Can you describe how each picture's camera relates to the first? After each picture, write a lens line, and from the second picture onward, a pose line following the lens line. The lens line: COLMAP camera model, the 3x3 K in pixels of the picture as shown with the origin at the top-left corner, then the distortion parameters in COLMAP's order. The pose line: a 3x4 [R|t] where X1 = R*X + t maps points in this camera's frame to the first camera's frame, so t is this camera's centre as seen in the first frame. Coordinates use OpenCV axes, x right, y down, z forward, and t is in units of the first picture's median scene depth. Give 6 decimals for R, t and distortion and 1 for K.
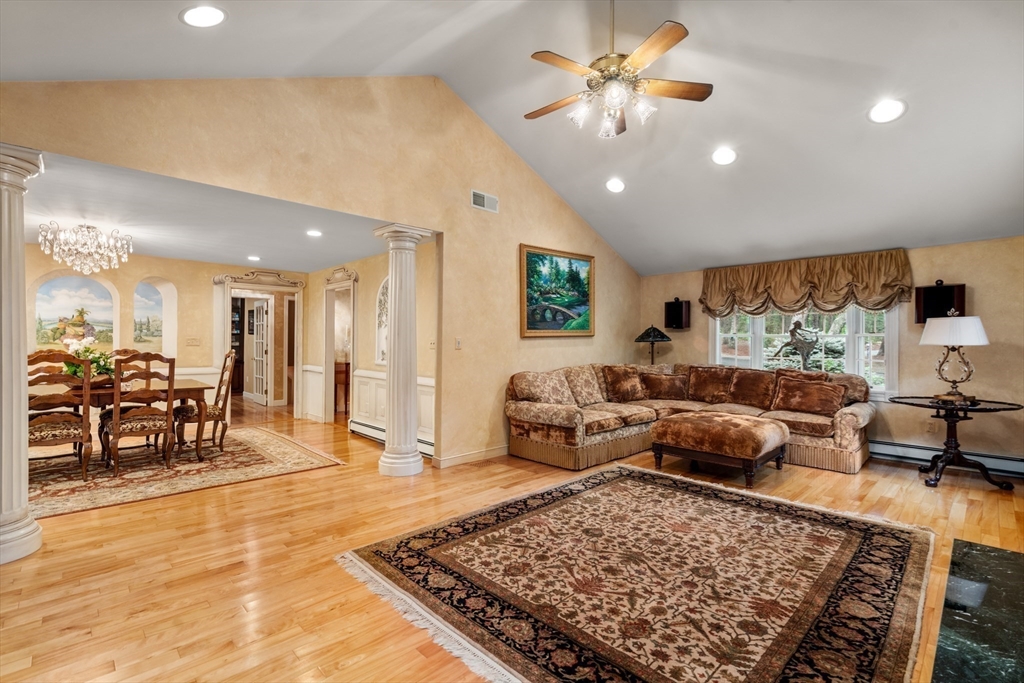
lens RADIAL K [[464.2, 0, 509.4], [0, 464.2, 341.9], [0, 0, 1]] dist [-0.000831, 0.001368]
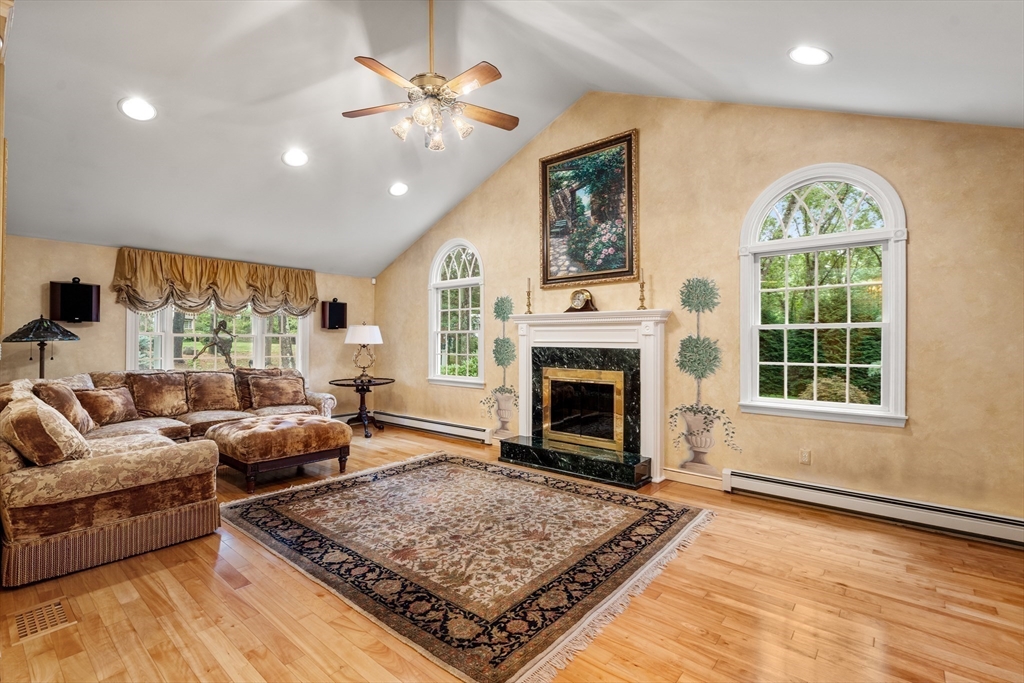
lens RADIAL K [[464.2, 0, 508.7], [0, 464.2, 339.3], [0, 0, 1]] dist [-0.000831, 0.001368]
pose [[-0.098677, 0.001866, 0.995118, -0.762661], [-0.003370, 0.999992, -0.002209, -0.008533], [-0.995114, -0.003572, -0.098670, 0.838378]]
